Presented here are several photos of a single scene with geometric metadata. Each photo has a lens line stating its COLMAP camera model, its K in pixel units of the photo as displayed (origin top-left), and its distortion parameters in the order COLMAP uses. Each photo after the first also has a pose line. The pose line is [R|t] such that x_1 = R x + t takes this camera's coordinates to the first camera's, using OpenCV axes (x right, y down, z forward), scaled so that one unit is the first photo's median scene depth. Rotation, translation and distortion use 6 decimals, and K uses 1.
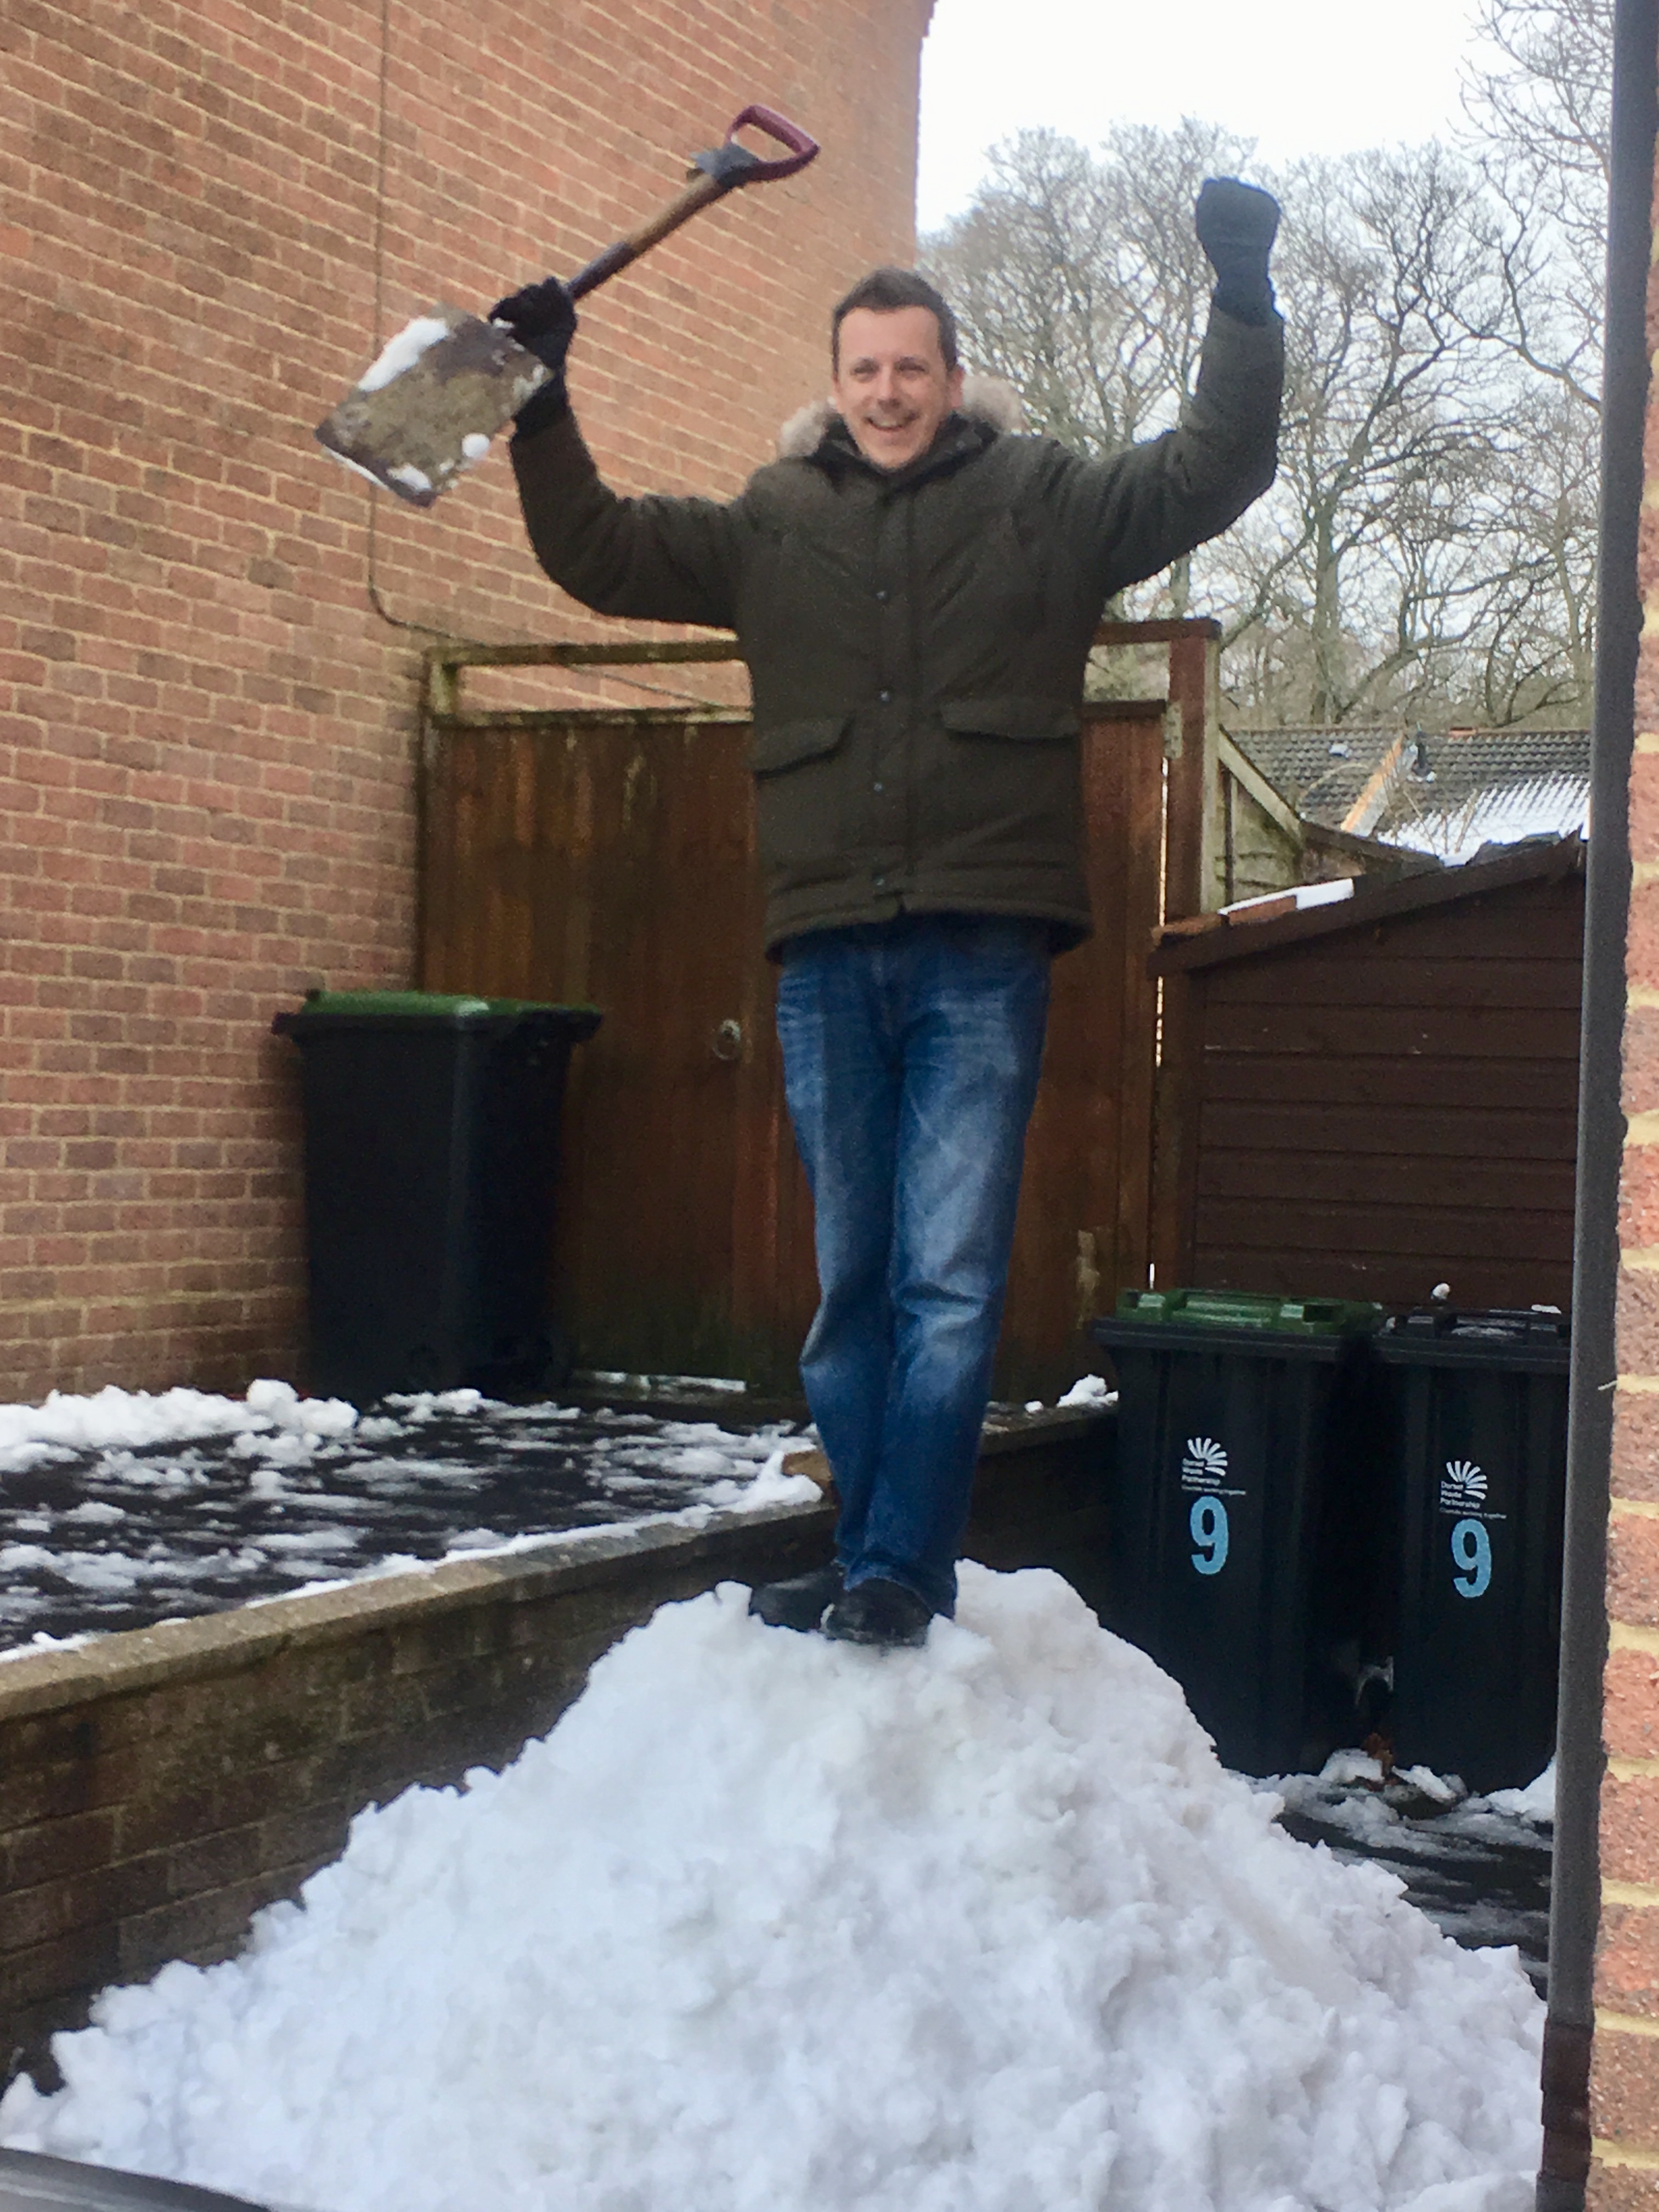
lens RADIAL K [[3803.0, 0, 829.5], [0, 3803.0, 1106.0], [0, 0, 1]] dist [0.033466, 0.204702]
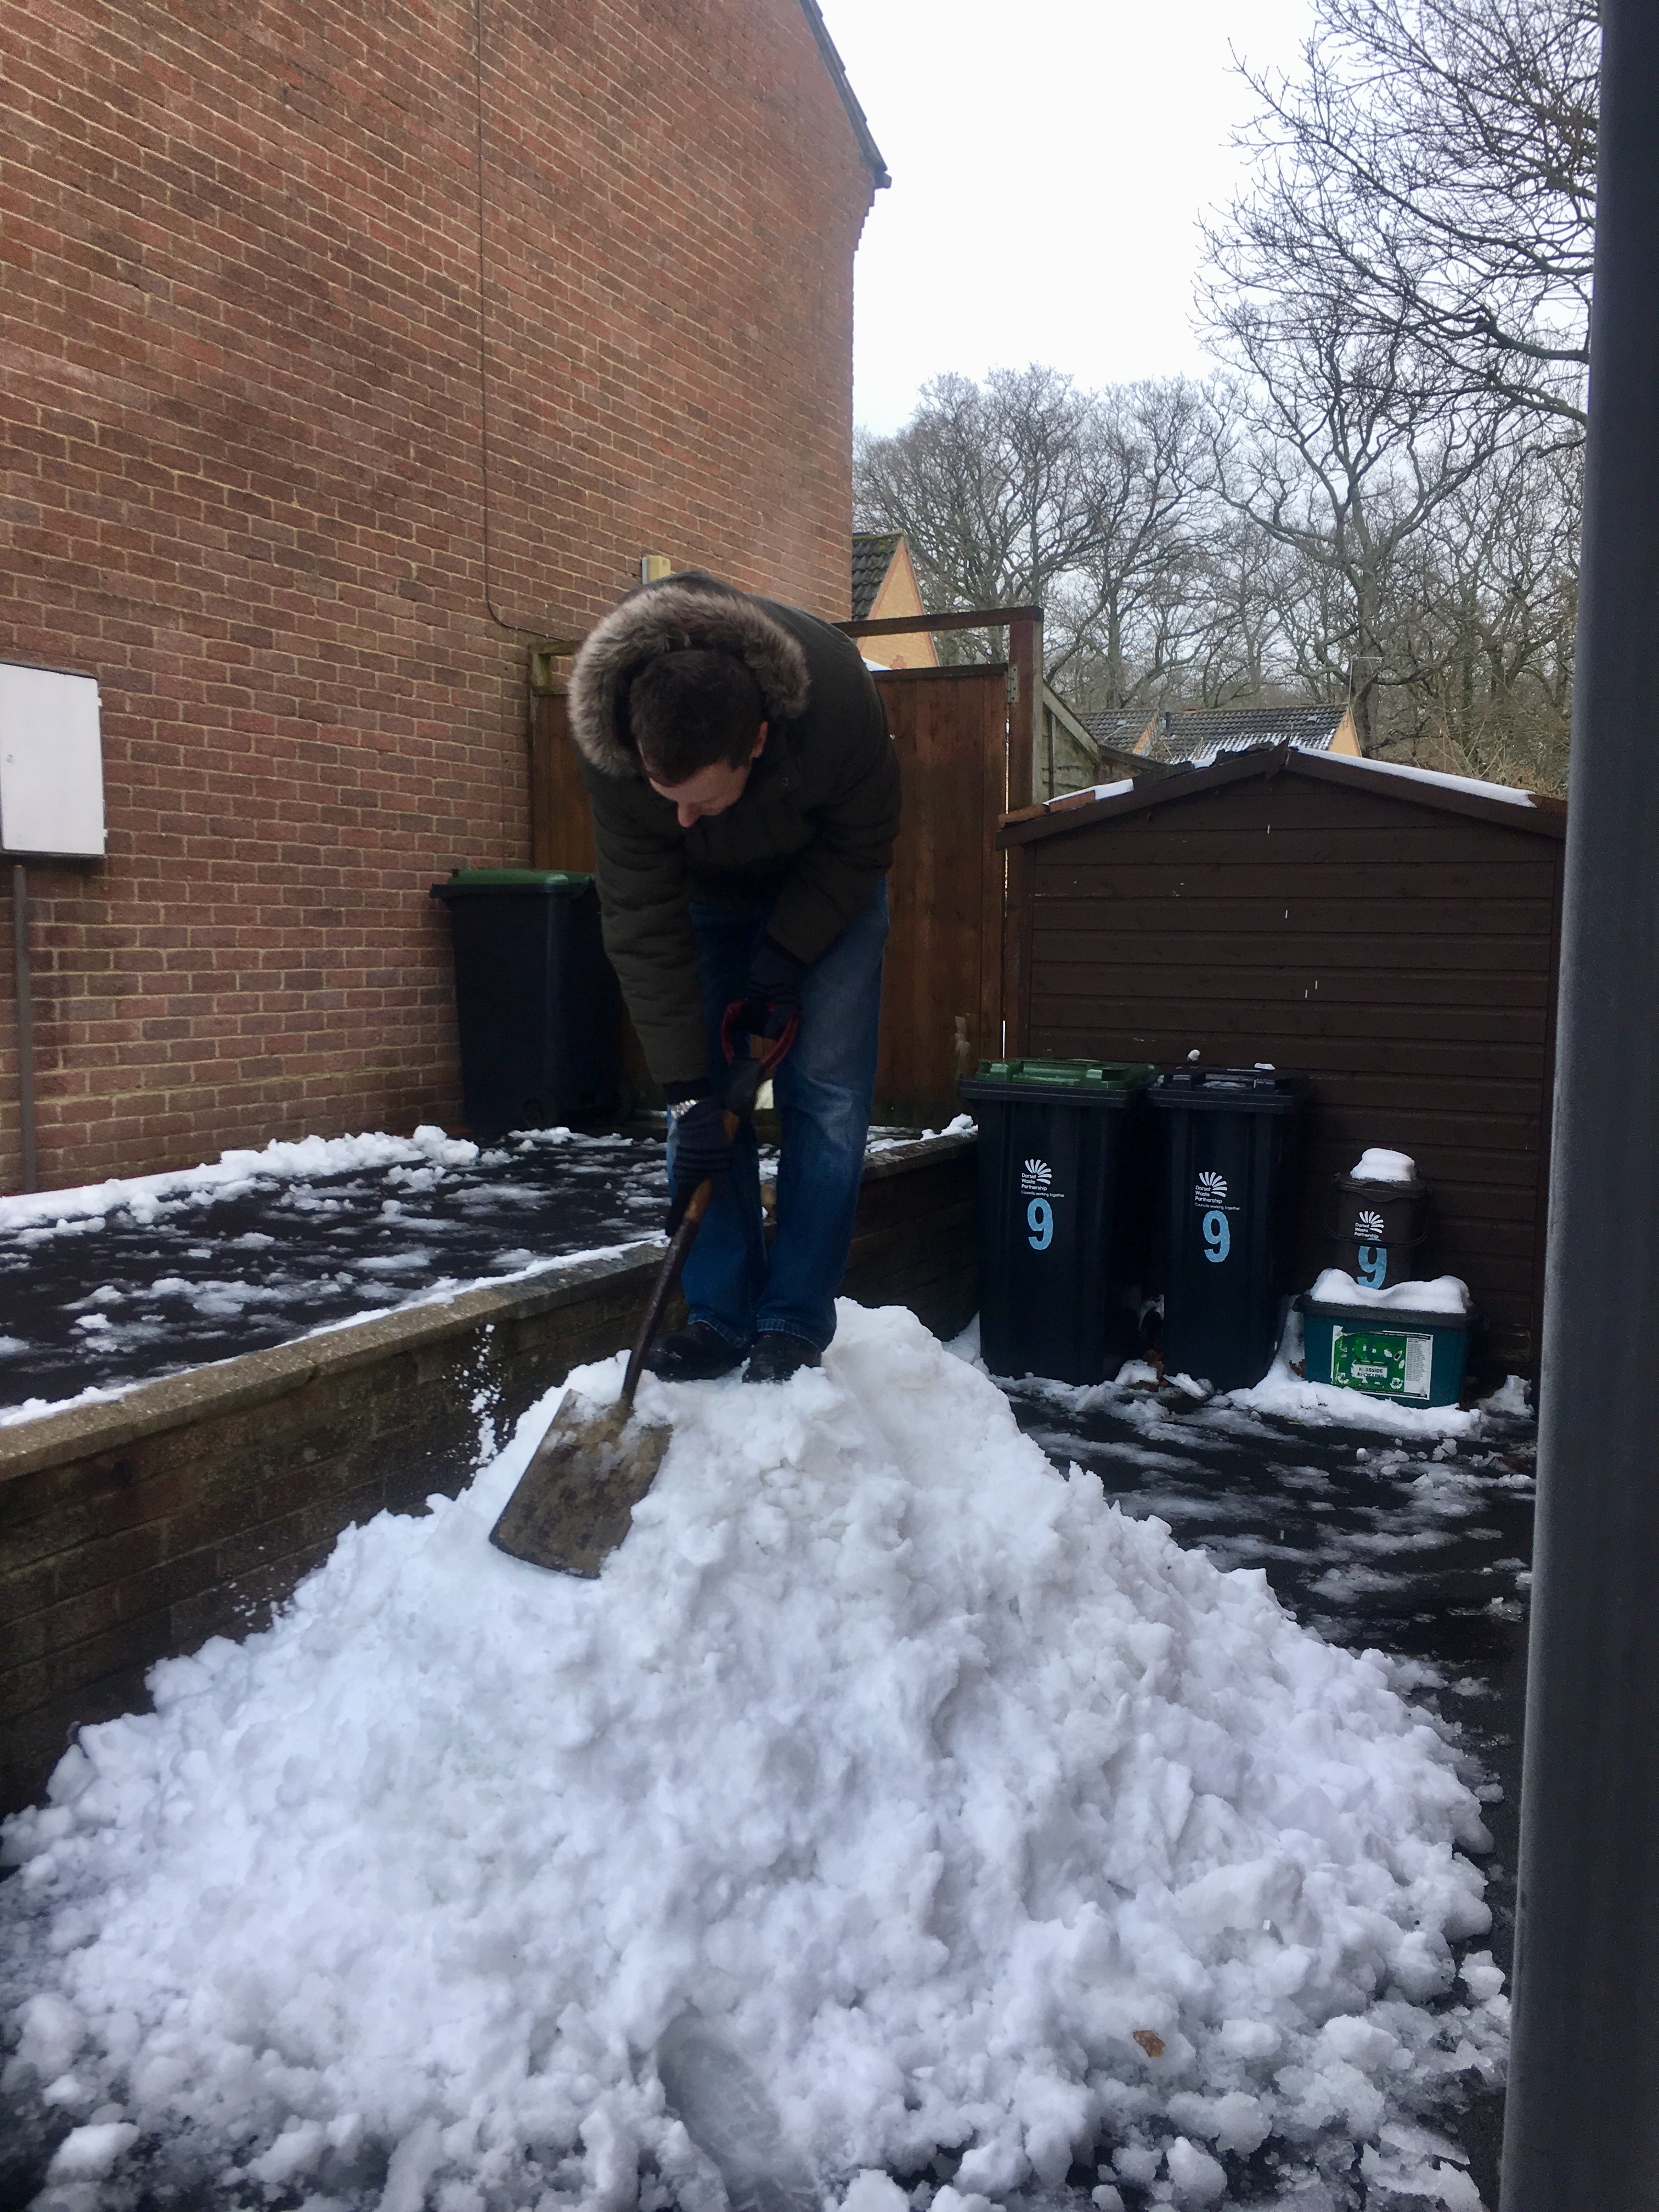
lens RADIAL K [[2067.2, 0, 829.5], [0, 2067.2, 1106.0], [0, 0, 1]] dist [0.070763, -0.116370]
pose [[0.999769, -0.019588, -0.008903, 0.025033], [0.020275, 0.996167, 0.085089, -0.003913], [0.007202, -0.085250, 0.996334, 0.192159]]
